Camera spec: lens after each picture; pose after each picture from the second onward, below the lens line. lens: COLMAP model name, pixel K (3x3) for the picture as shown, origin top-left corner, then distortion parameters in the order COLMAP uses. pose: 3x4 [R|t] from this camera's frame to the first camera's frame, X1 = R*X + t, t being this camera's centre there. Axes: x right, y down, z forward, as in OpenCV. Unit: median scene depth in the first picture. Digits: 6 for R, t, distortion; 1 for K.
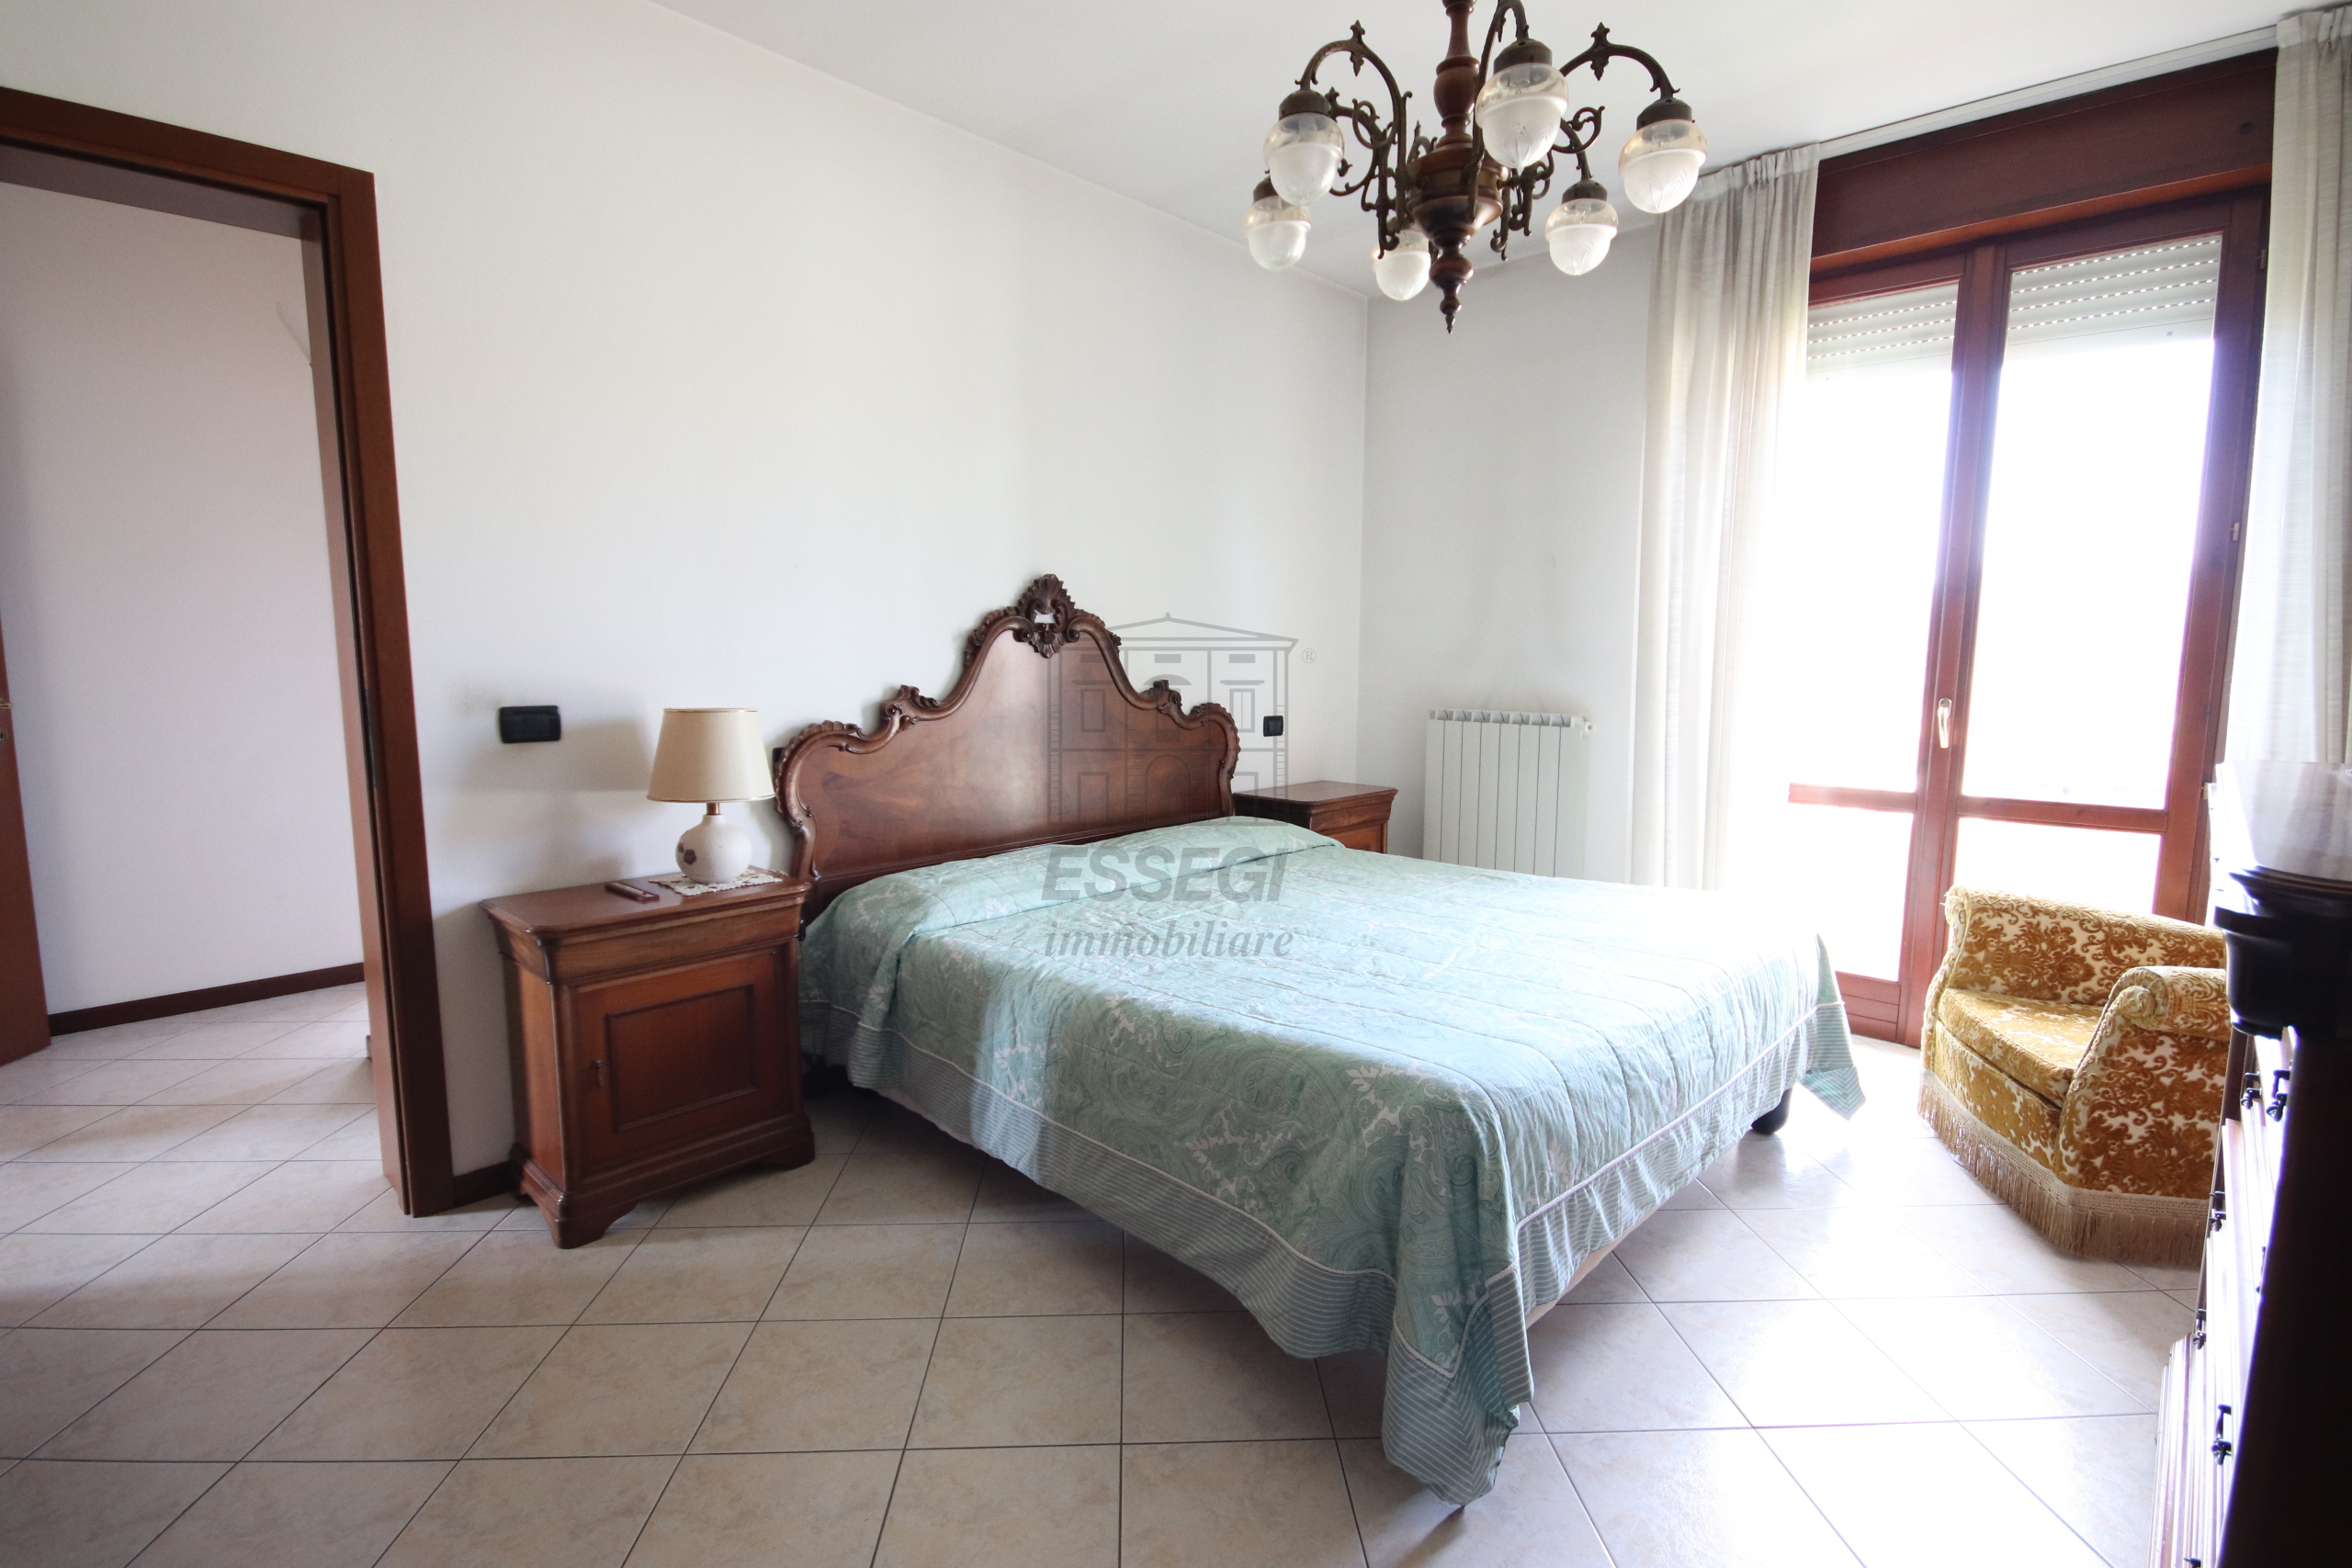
lens RADIAL K [[1142.3, 0, 1176.0], [0, 1142.3, 784.0], [0, 0, 1]] dist [-0.000669, -0.029316]
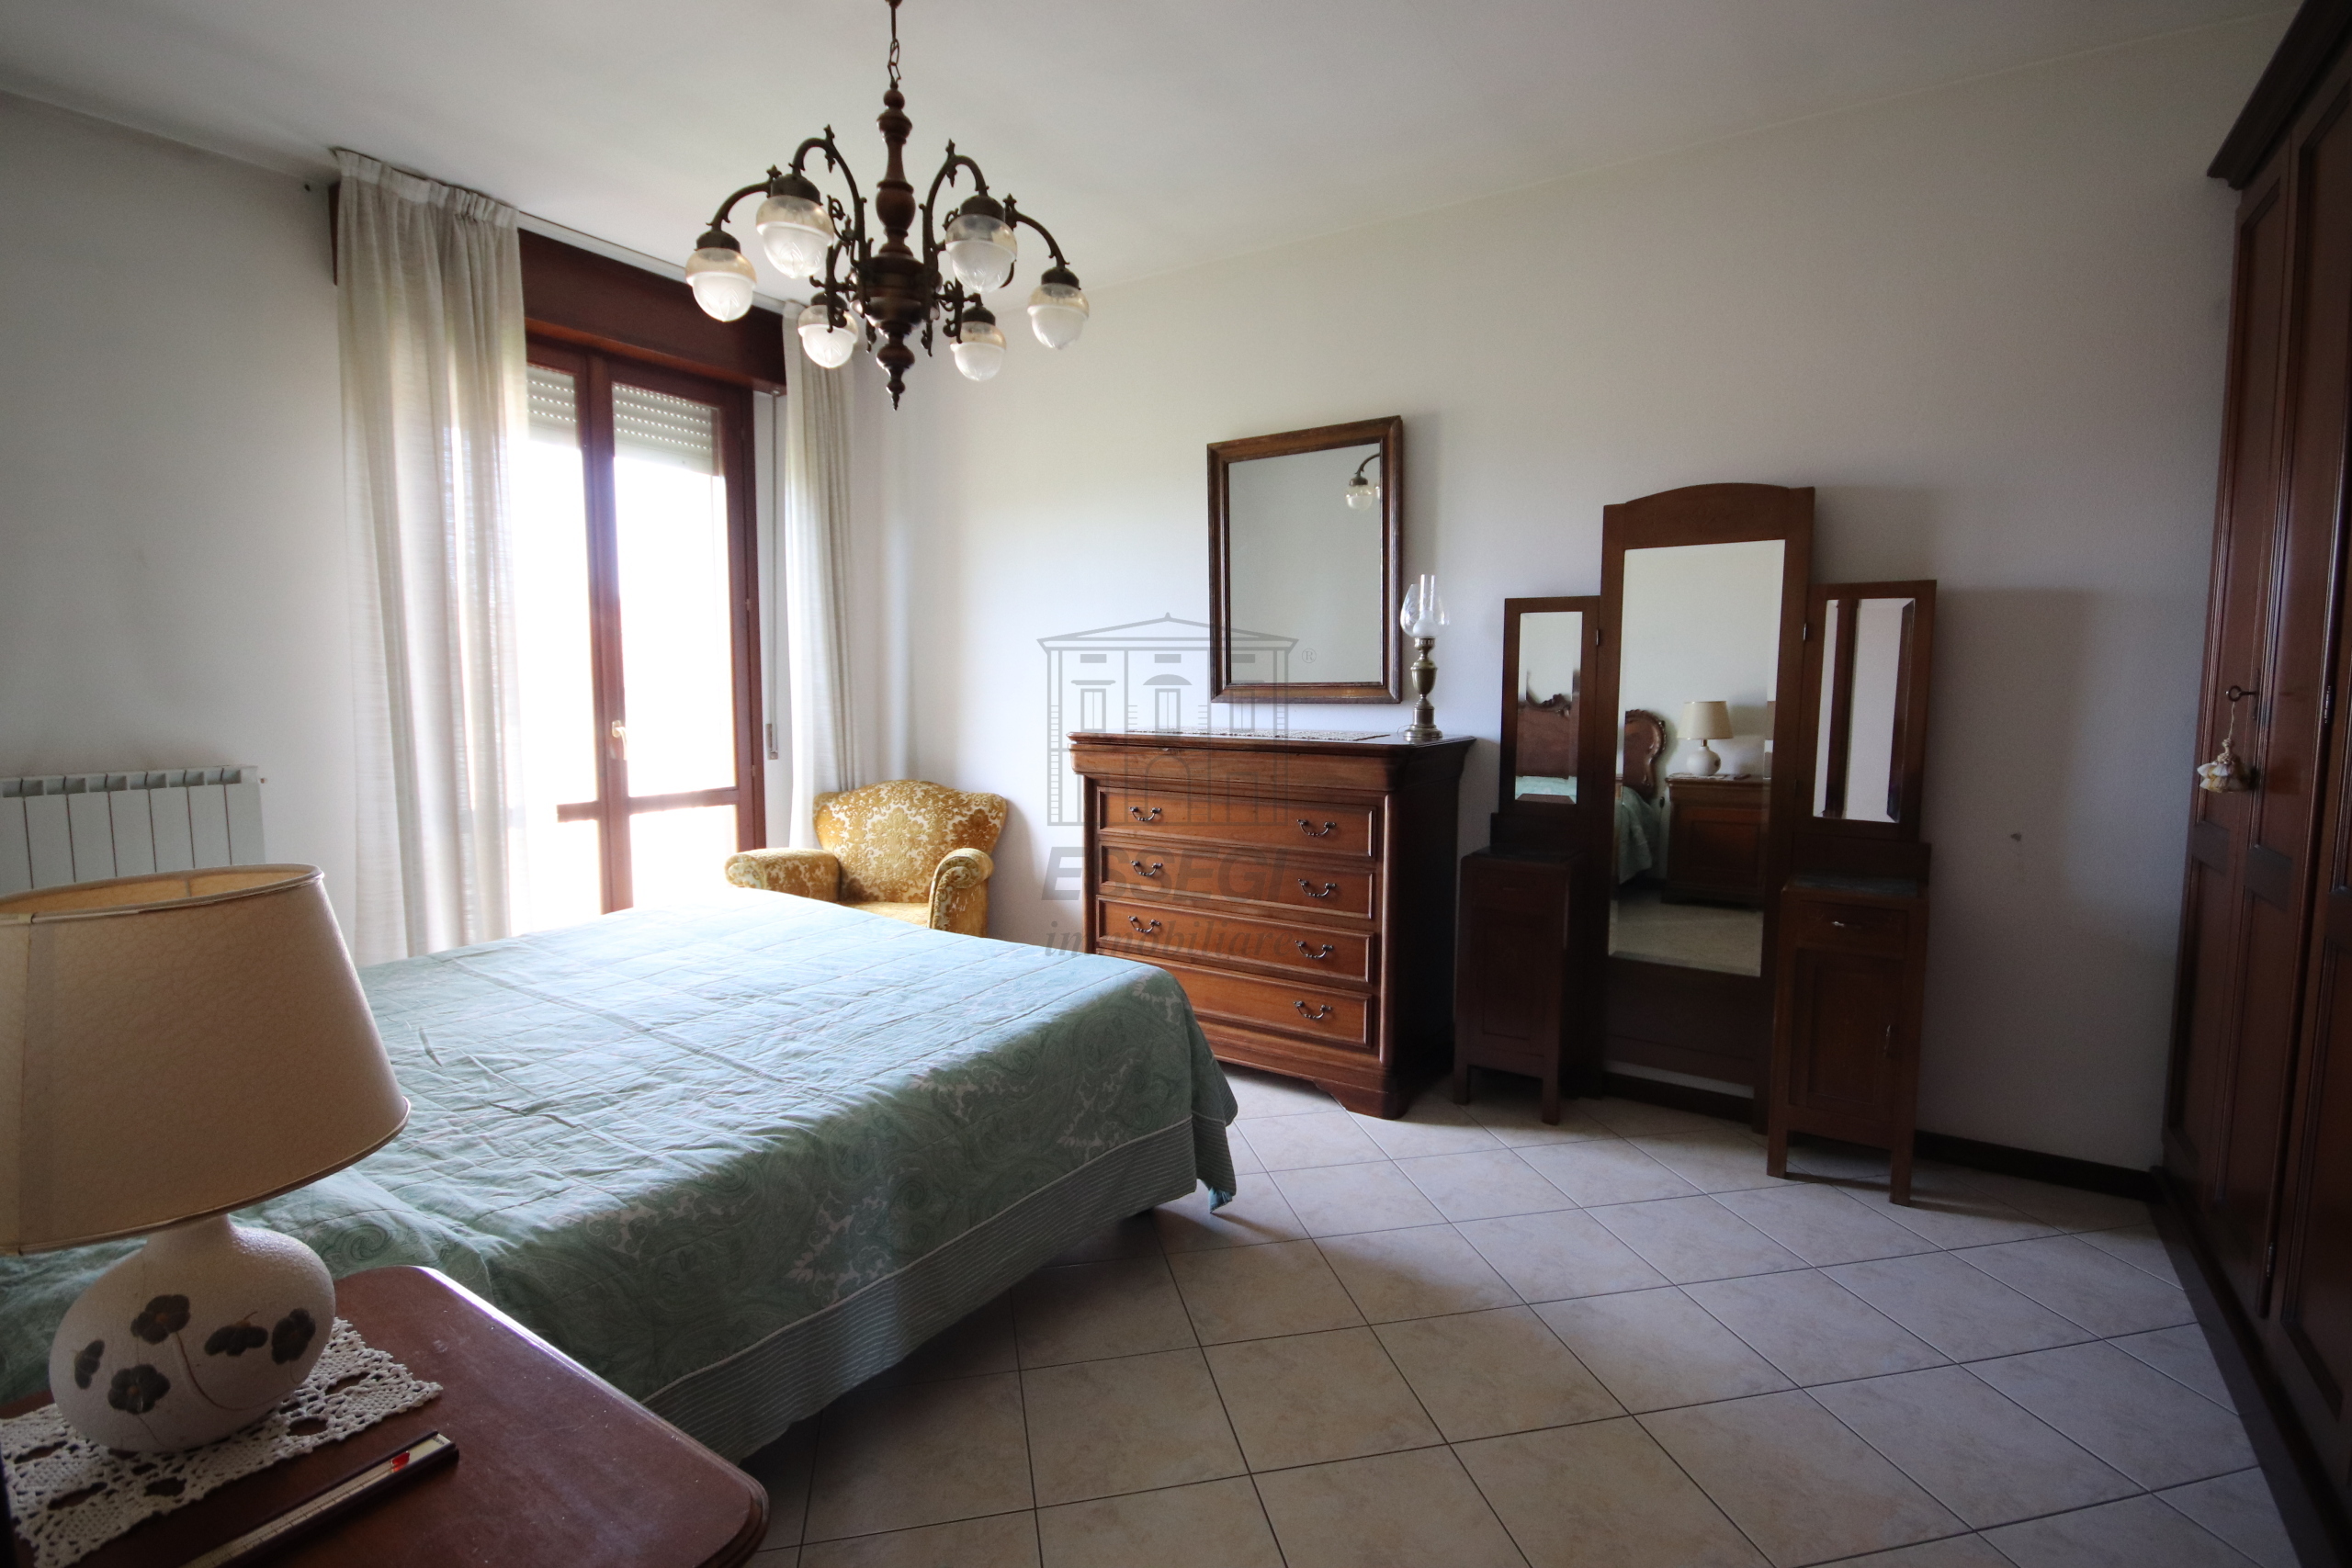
lens RADIAL K [[1103.3, 0, 1176.0], [0, 1103.3, 784.0], [0, 0, 1]] dist [0.000042, -0.000061]
pose [[-0.198119, -0.092783, 0.975777, -0.648807], [0.114777, 0.986465, 0.117104, -0.082501], [-0.973435, 0.135198, -0.184788, 0.676245]]
